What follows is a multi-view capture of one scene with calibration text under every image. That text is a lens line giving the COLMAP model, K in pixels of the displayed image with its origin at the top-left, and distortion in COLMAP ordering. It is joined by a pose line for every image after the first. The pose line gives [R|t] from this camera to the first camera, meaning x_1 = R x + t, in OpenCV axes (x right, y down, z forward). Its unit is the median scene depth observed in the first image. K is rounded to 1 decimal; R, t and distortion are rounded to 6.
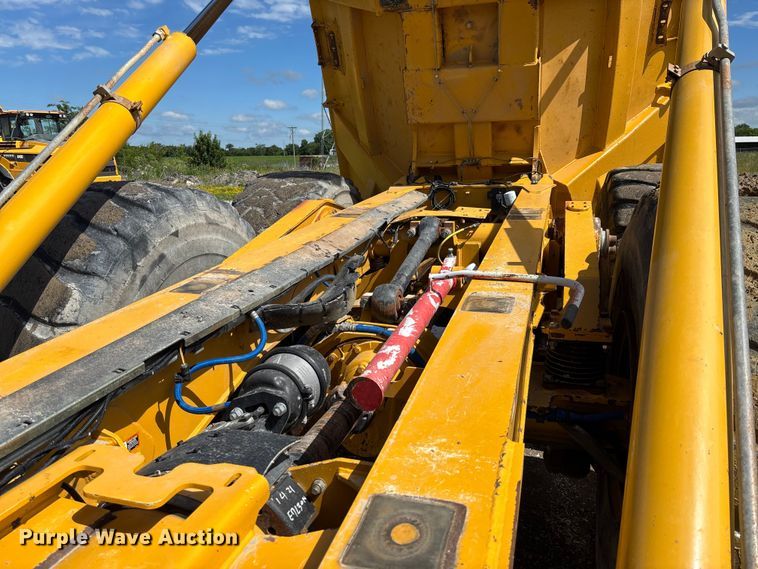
lens RADIAL K [[571.0, 0, 306.1], [0, 571.0, 282.6], [0, 0, 1]] dist [0.038076, -0.043831]
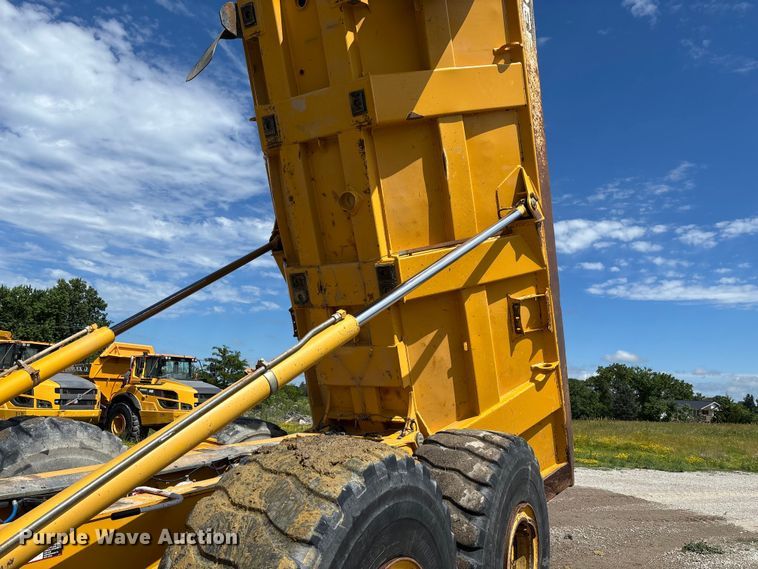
lens RADIAL K [[577.6, 0, 377.2], [0, 577.6, 288.5], [0, 0, 1]] dist [0.048867, -0.050382]
pose [[0.980869, 0.020142, -0.193626, 0.538657], [-0.095318, 0.916938, -0.387479, 0.019282], [0.169738, 0.398522, 0.901315, -0.244991]]
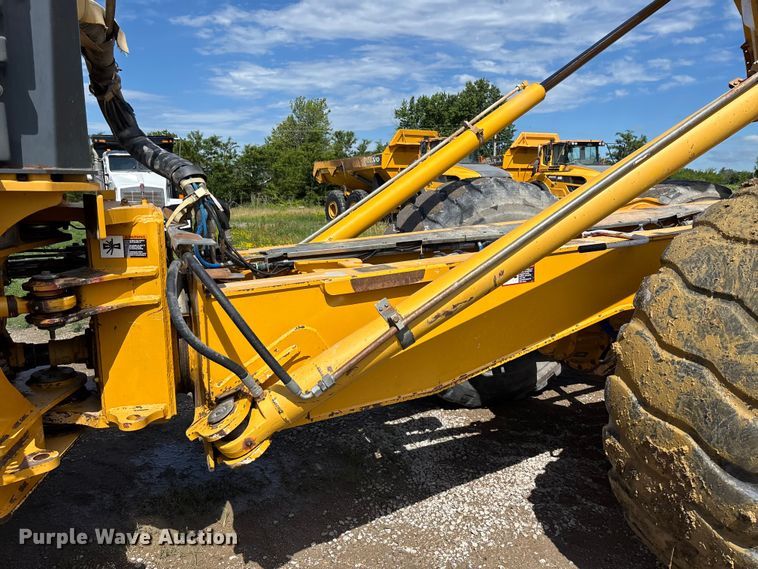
lens RADIAL K [[567.4, 0, 377.0], [0, 567.4, 285.7], [0, 0, 1]] dist [-0.005899, -0.000878]
pose [[0.663676, 0.146573, -0.733519, 0.449537], [-0.175755, 0.983718, 0.037549, 0.077816], [0.727079, 0.103999, 0.678631, -0.189701]]
